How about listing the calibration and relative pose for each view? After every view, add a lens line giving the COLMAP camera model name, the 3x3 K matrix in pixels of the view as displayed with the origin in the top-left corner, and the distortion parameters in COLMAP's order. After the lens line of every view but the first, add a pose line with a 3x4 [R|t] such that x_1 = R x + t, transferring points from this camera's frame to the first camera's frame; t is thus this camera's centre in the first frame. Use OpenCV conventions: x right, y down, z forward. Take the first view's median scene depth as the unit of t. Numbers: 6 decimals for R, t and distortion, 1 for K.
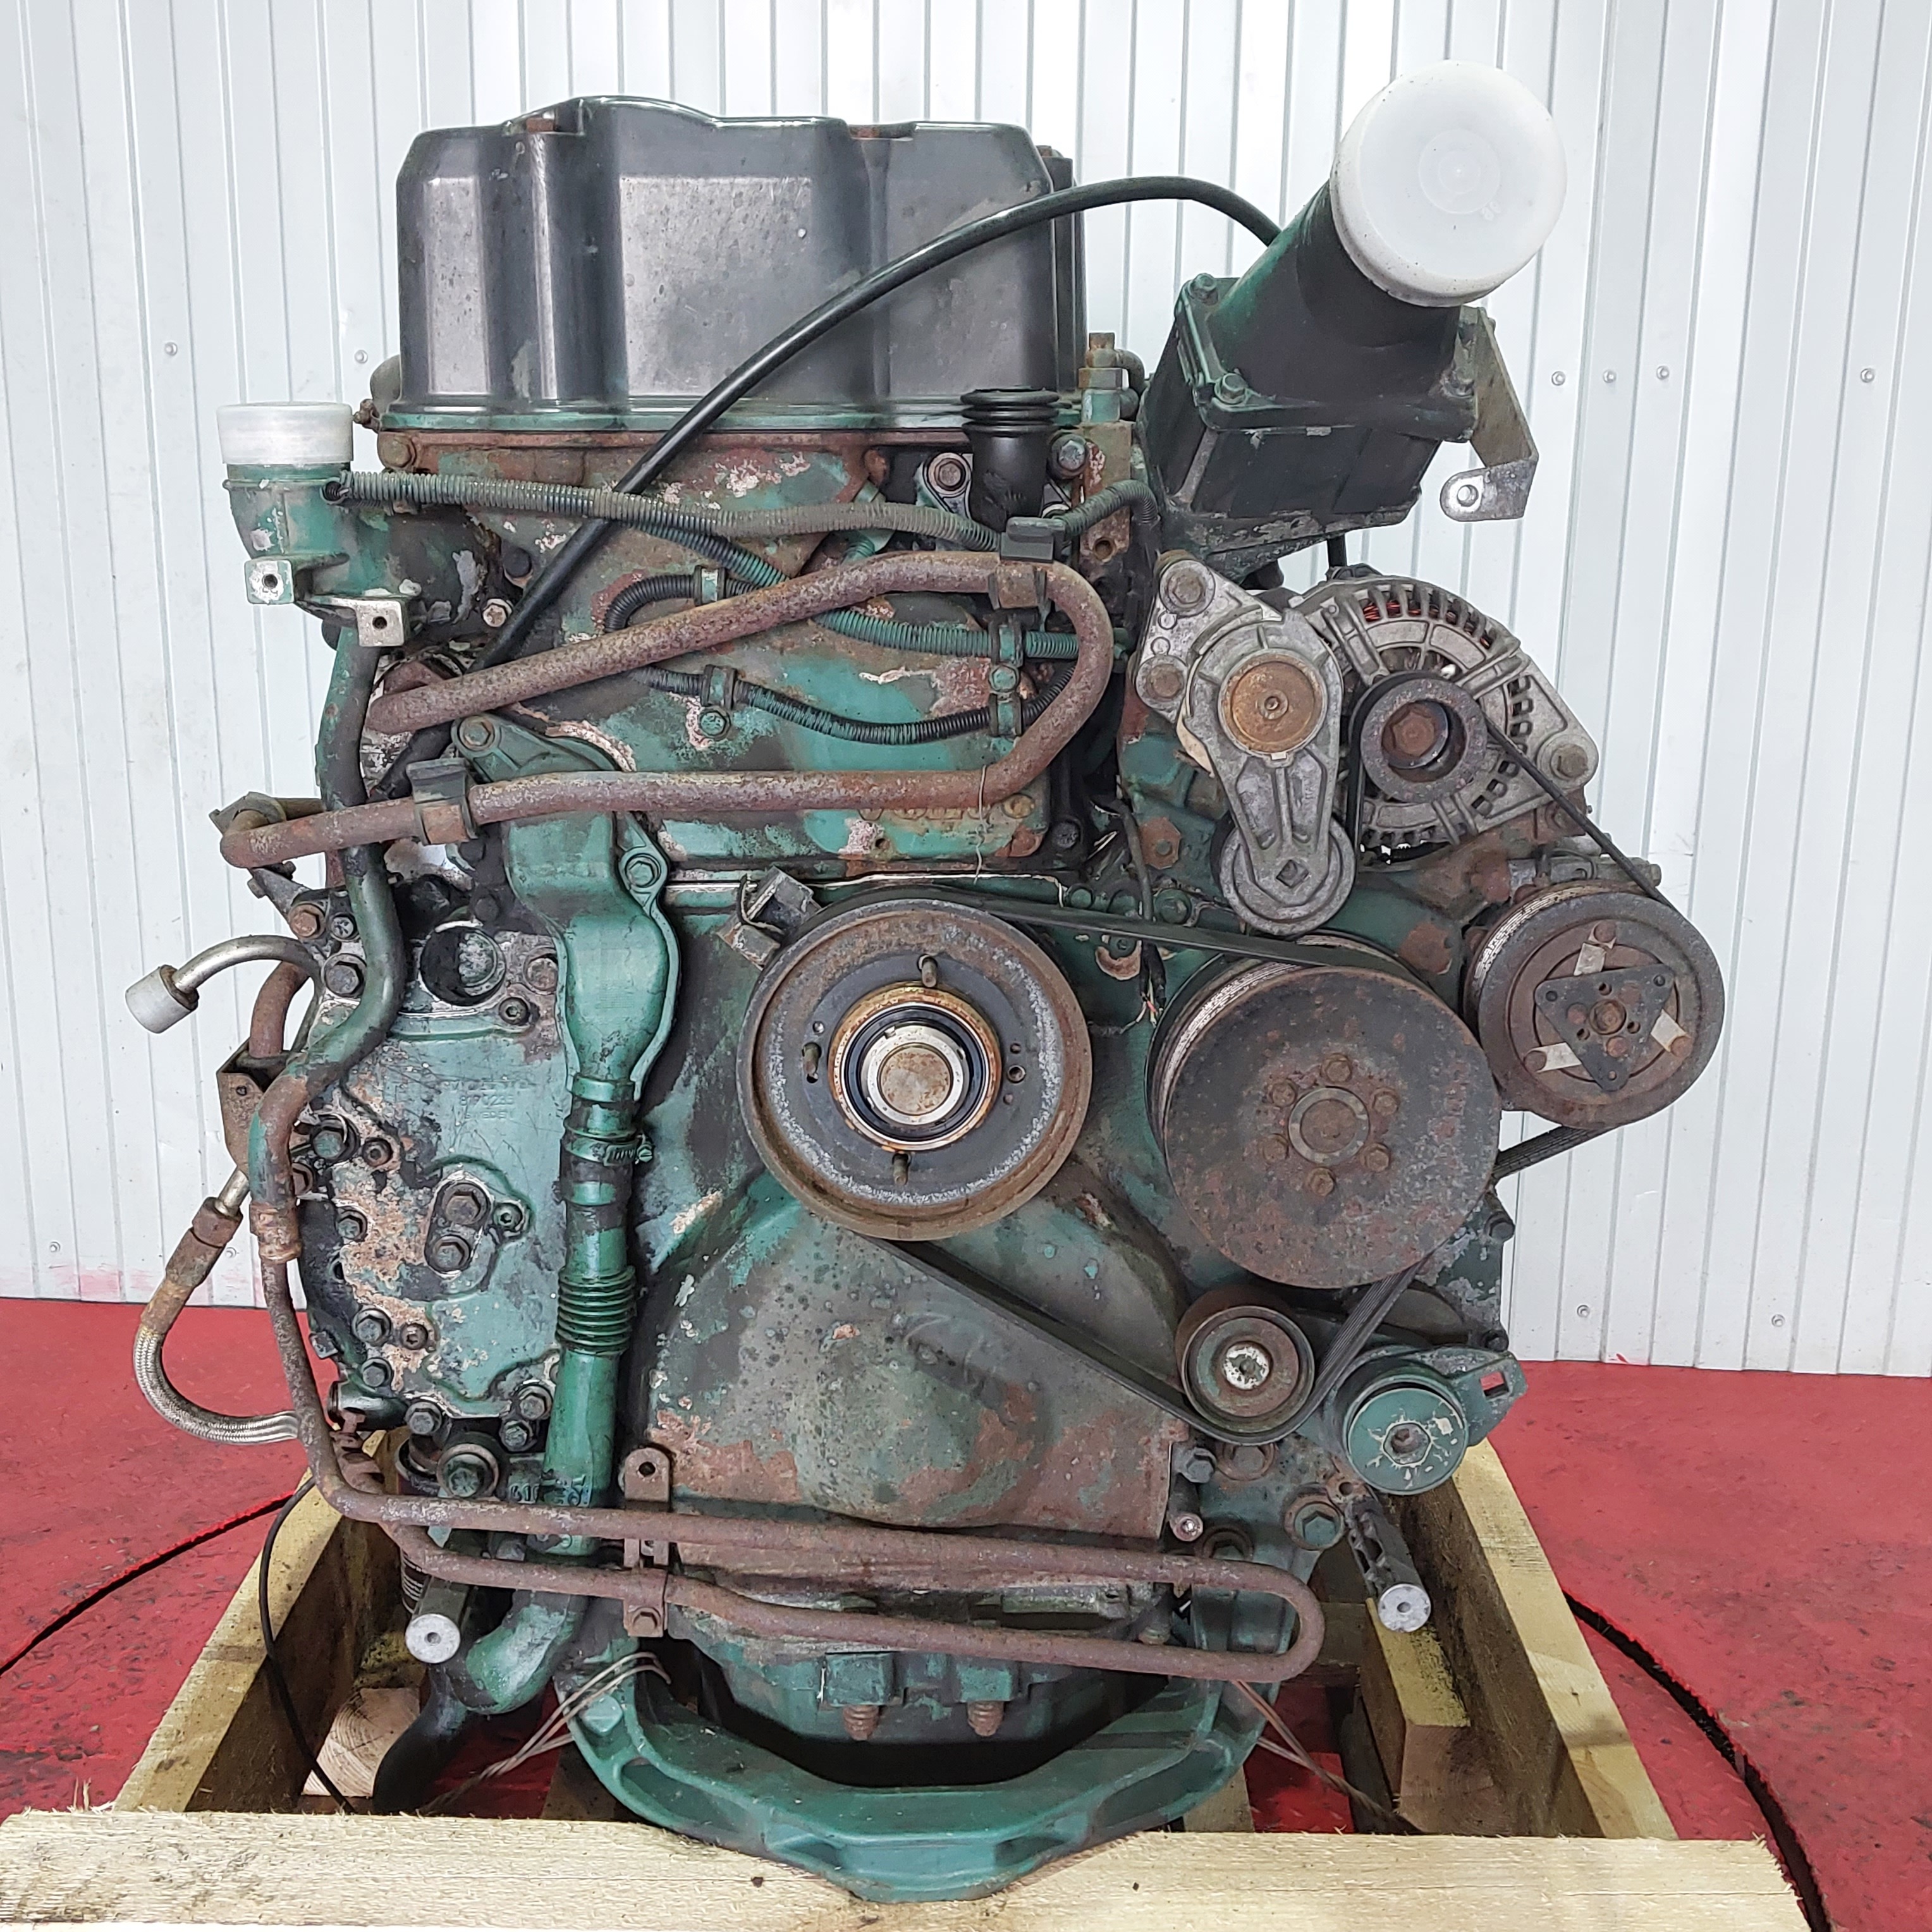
lens RADIAL K [[2267.8, 0, 966.0], [0, 2267.8, 966.0], [0, 0, 1]] dist [0.259145, -0.021176]
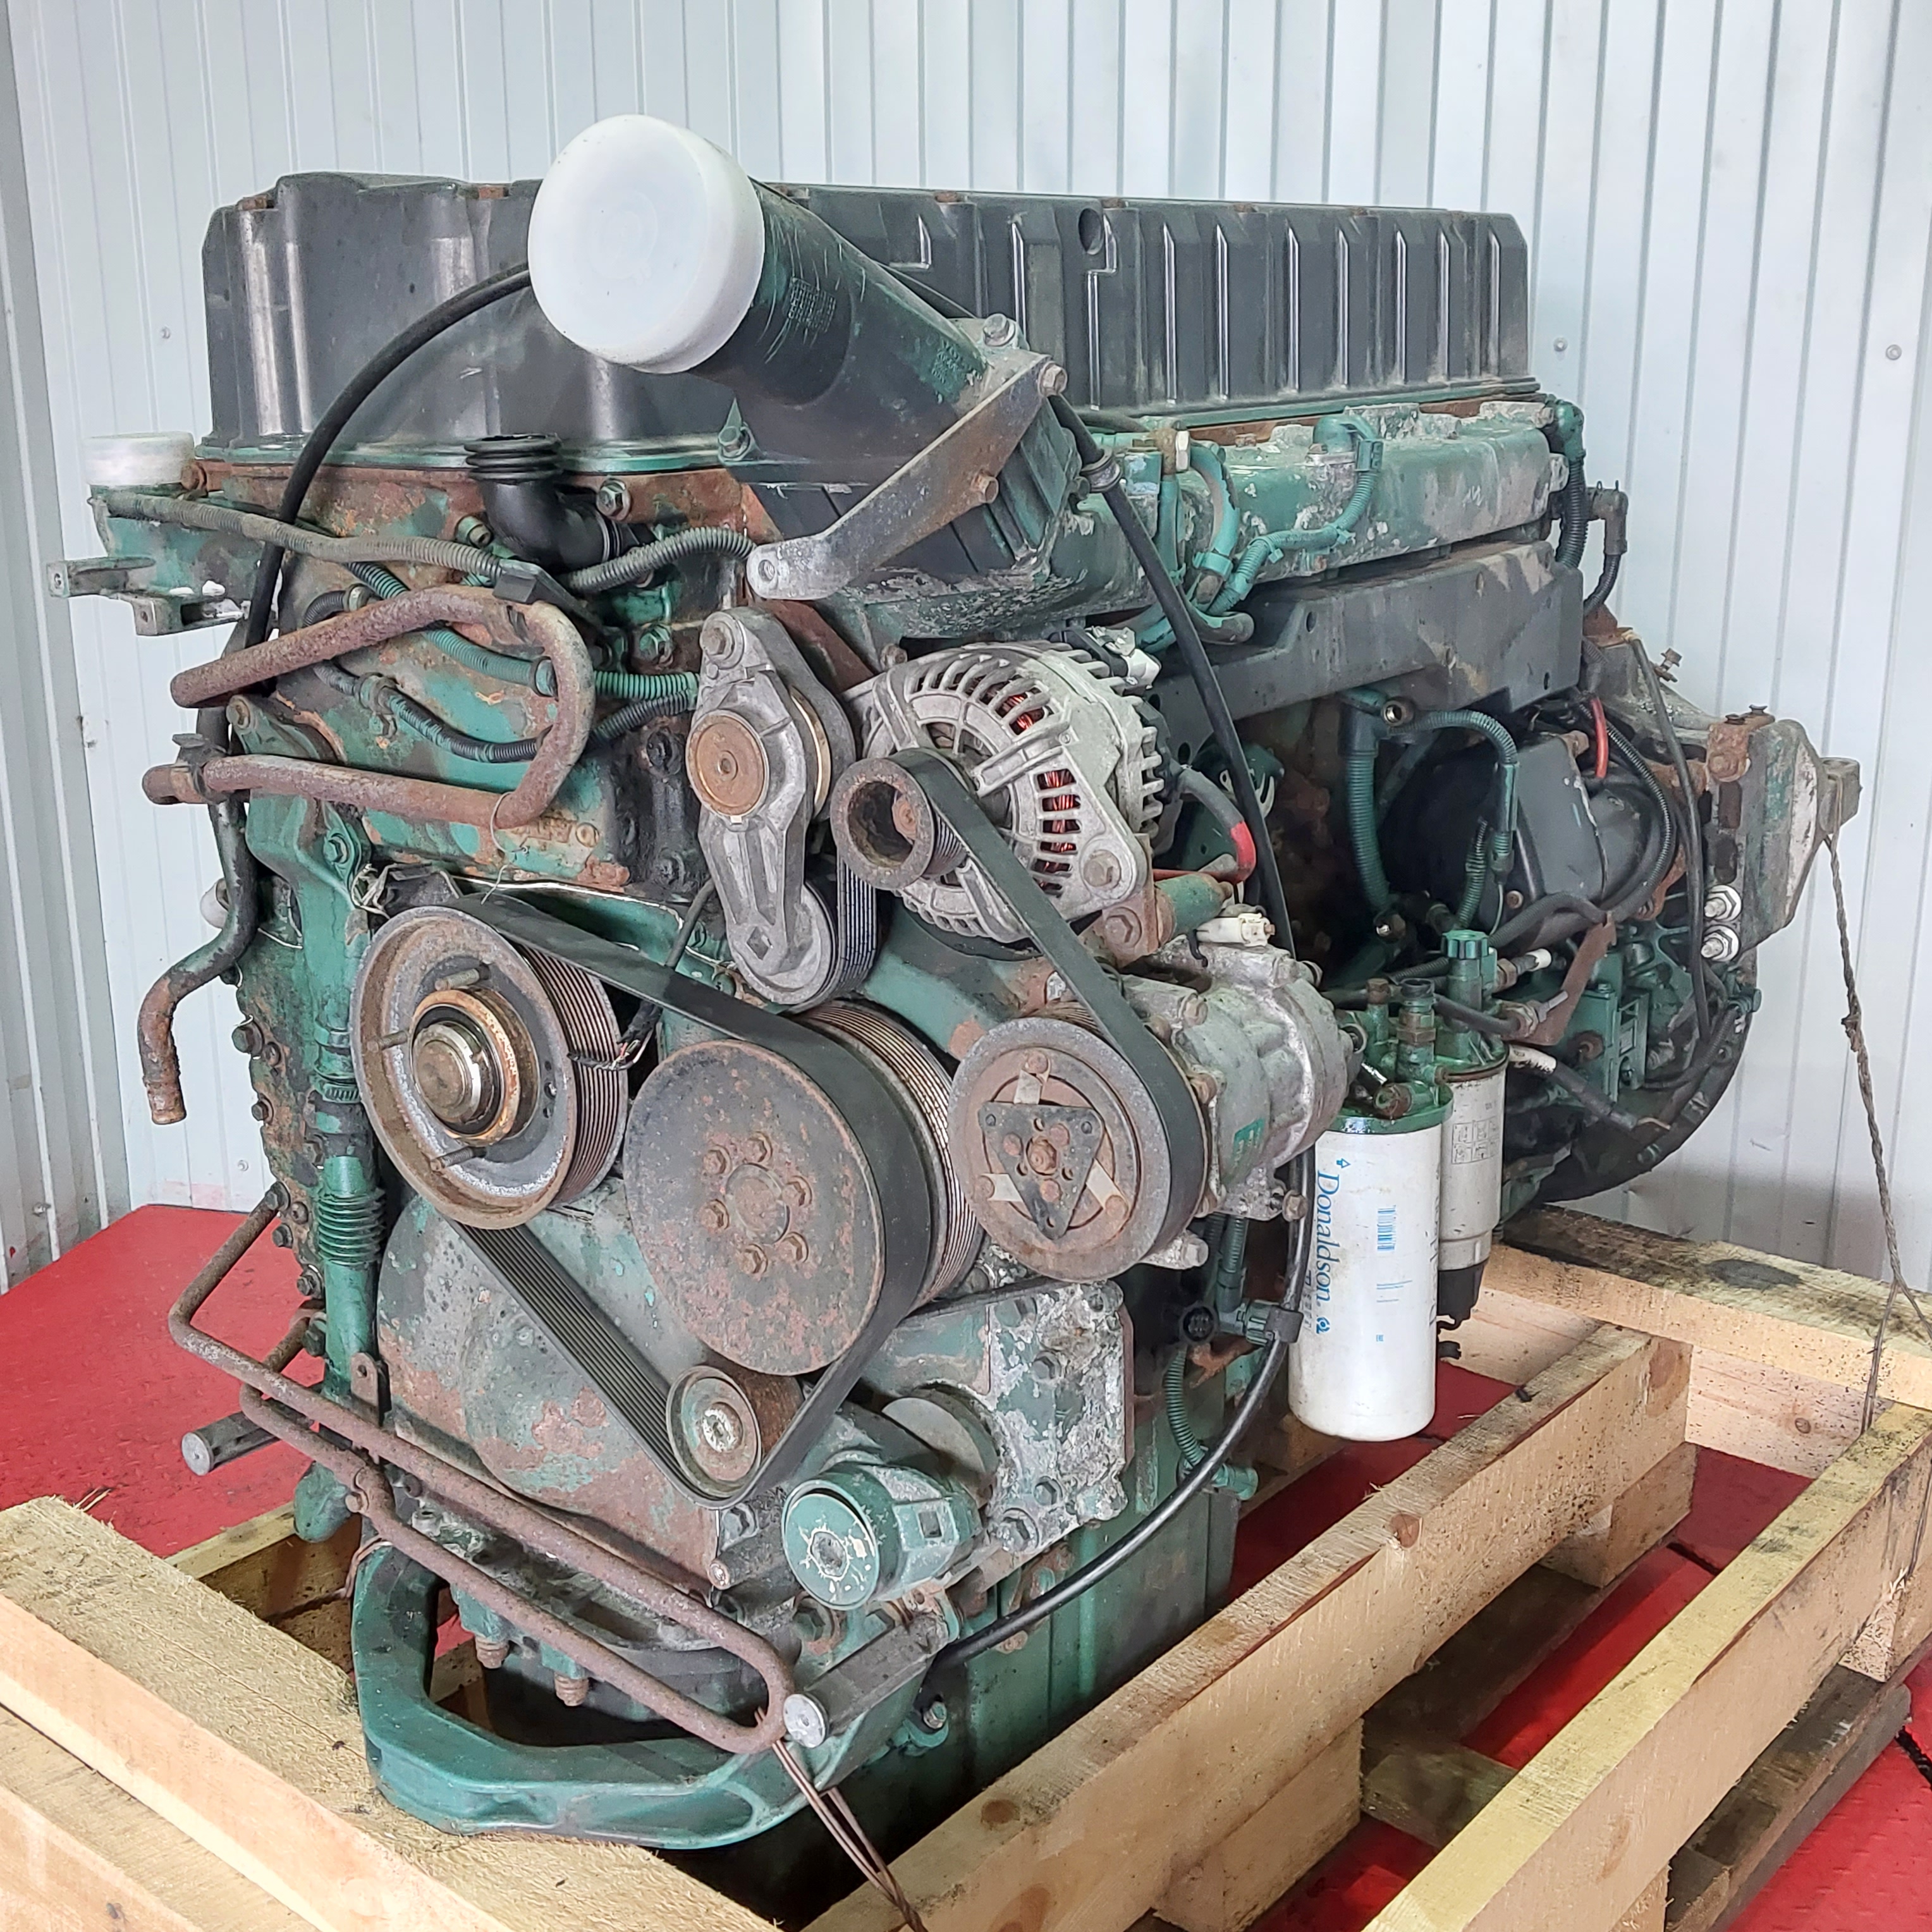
lens RADIAL K [[2242.0, 0, 966.0], [0, 2242.0, 966.0], [0, 0, 1]] dist [0.214393, -0.020095]
pose [[0.773627, 0.162754, -0.612382, 0.766641], [-0.145959, 0.986233, 0.077722, -0.112841], [0.616601, 0.029255, 0.786732, 0.291541]]
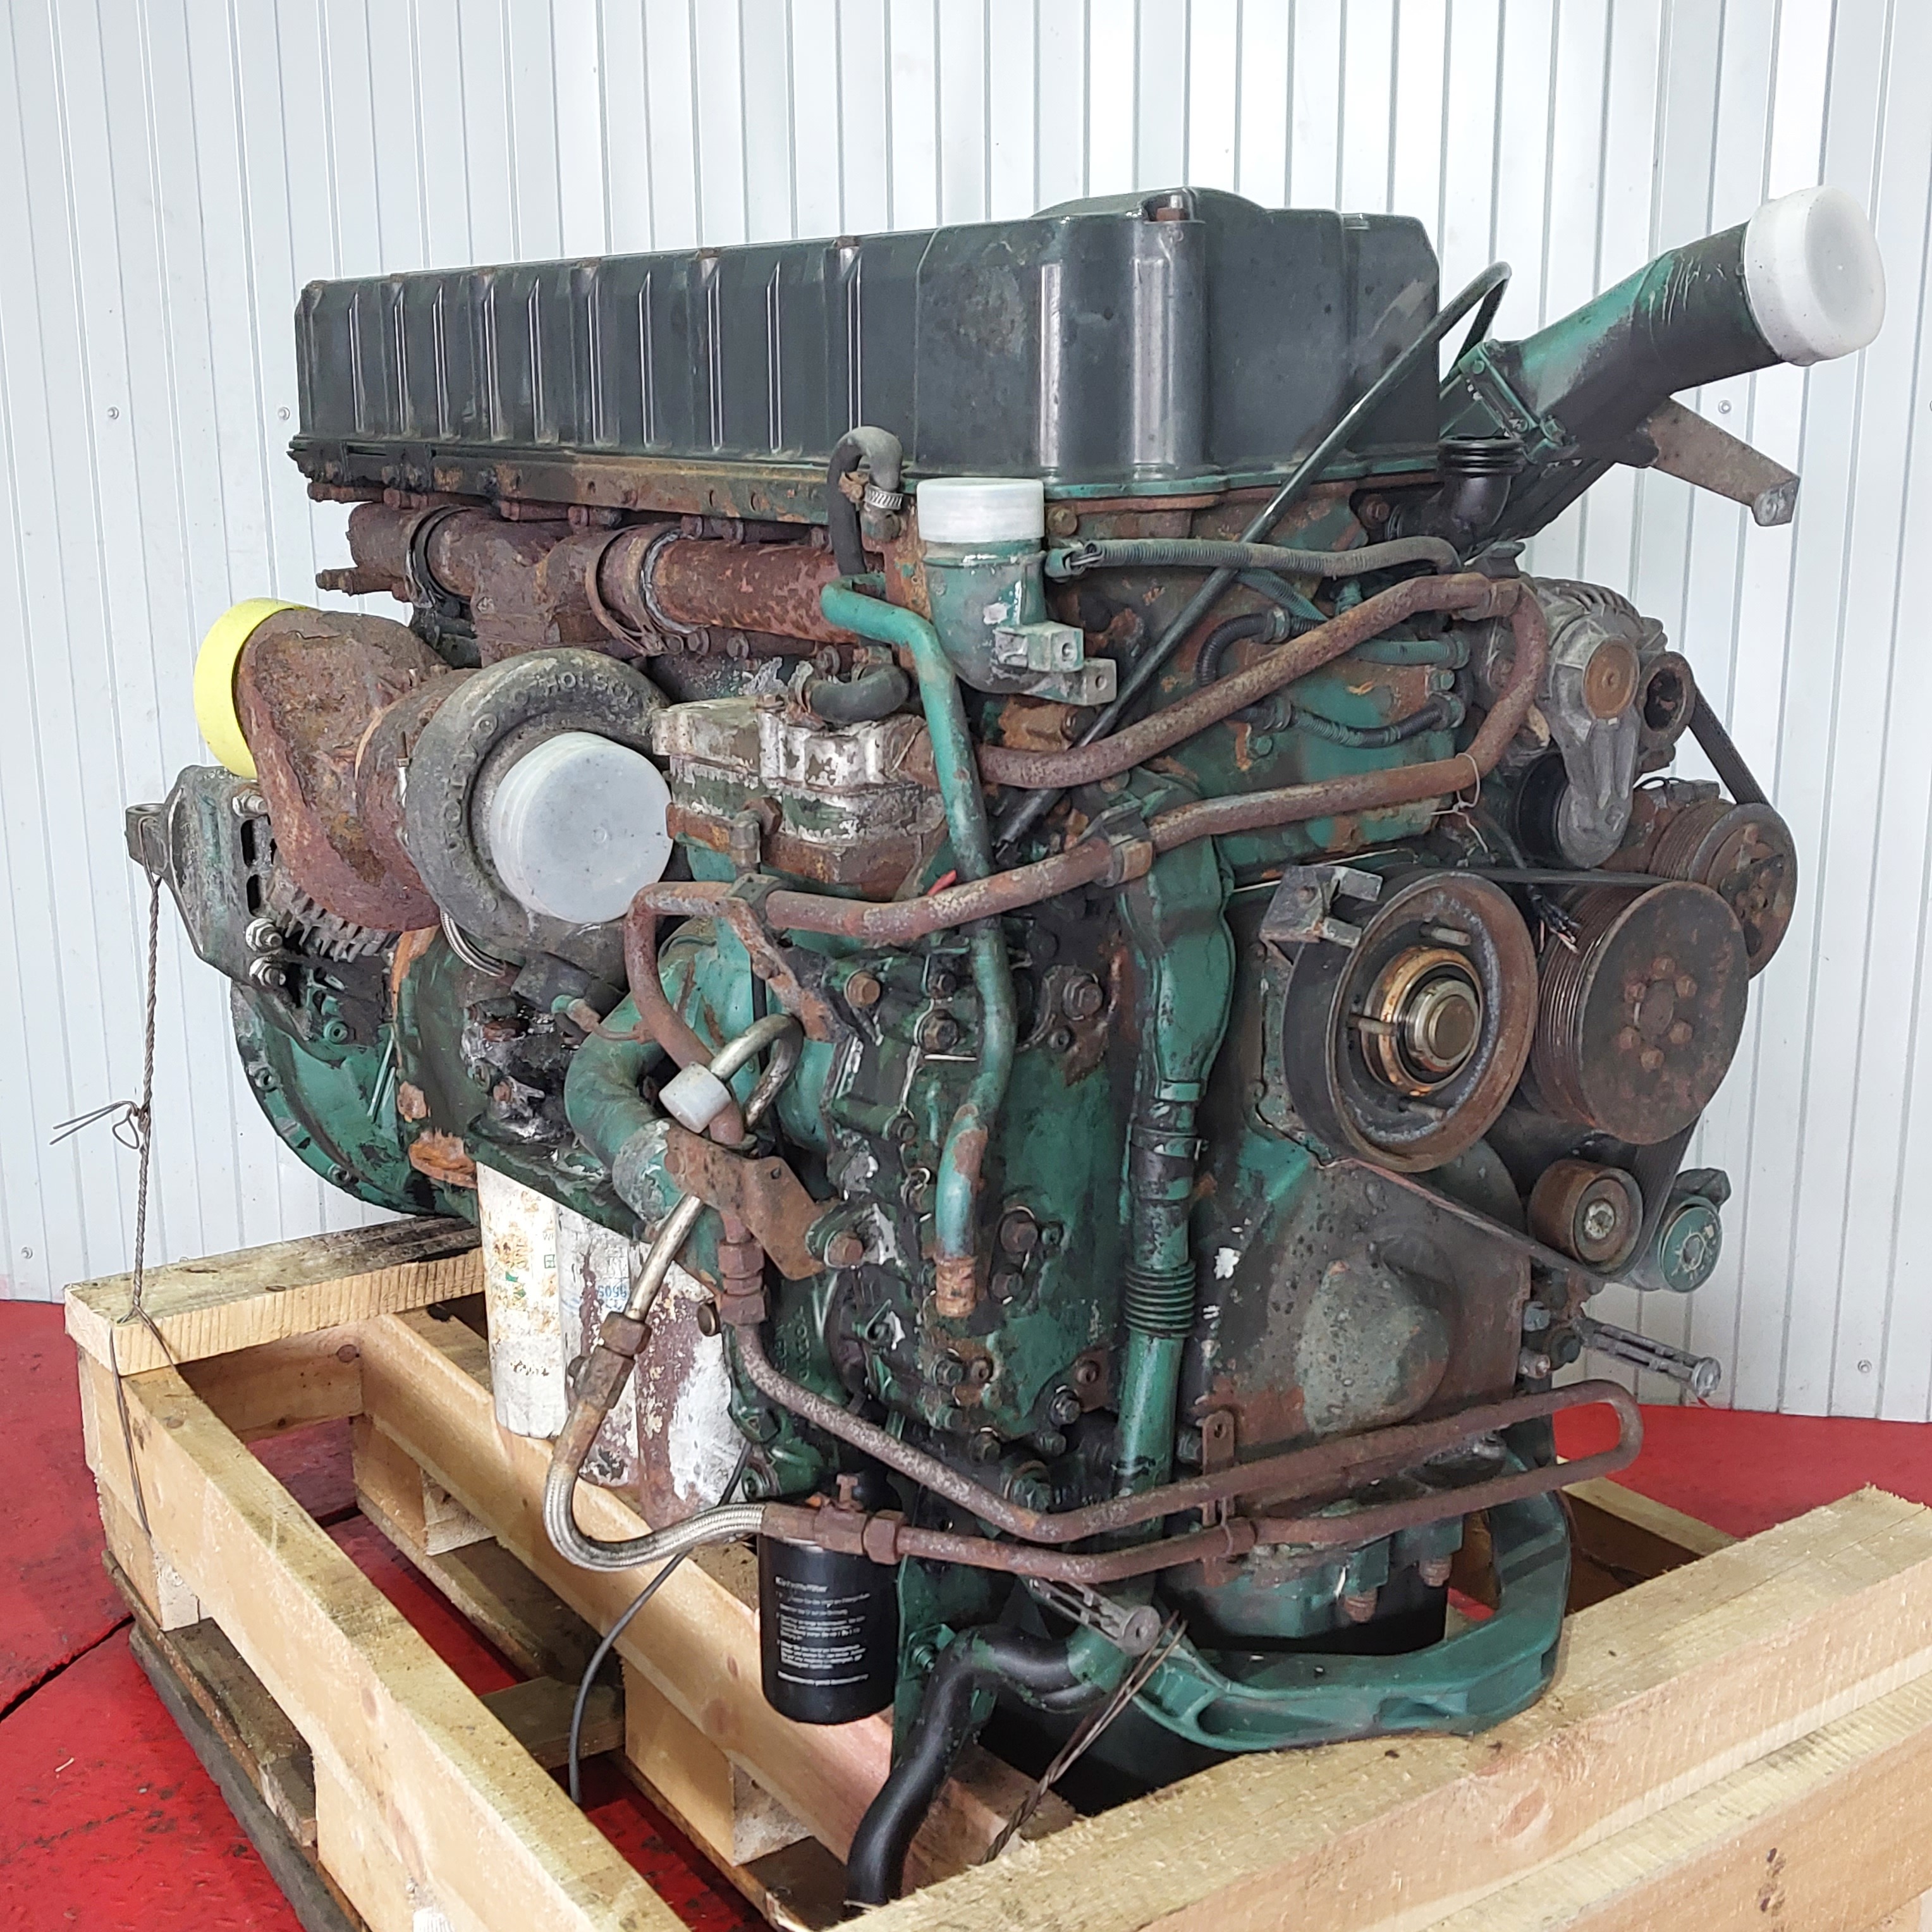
lens RADIAL K [[2280.5, 0, 966.0], [0, 2280.5, 966.0], [0, 0, 1]] dist [0.290651, 0.016836]
pose [[0.792719, -0.148534, 0.591215, -0.871445], [0.158136, 0.986765, 0.035876, -0.059852], [-0.588719, 0.065053, 0.805716, 0.174945]]
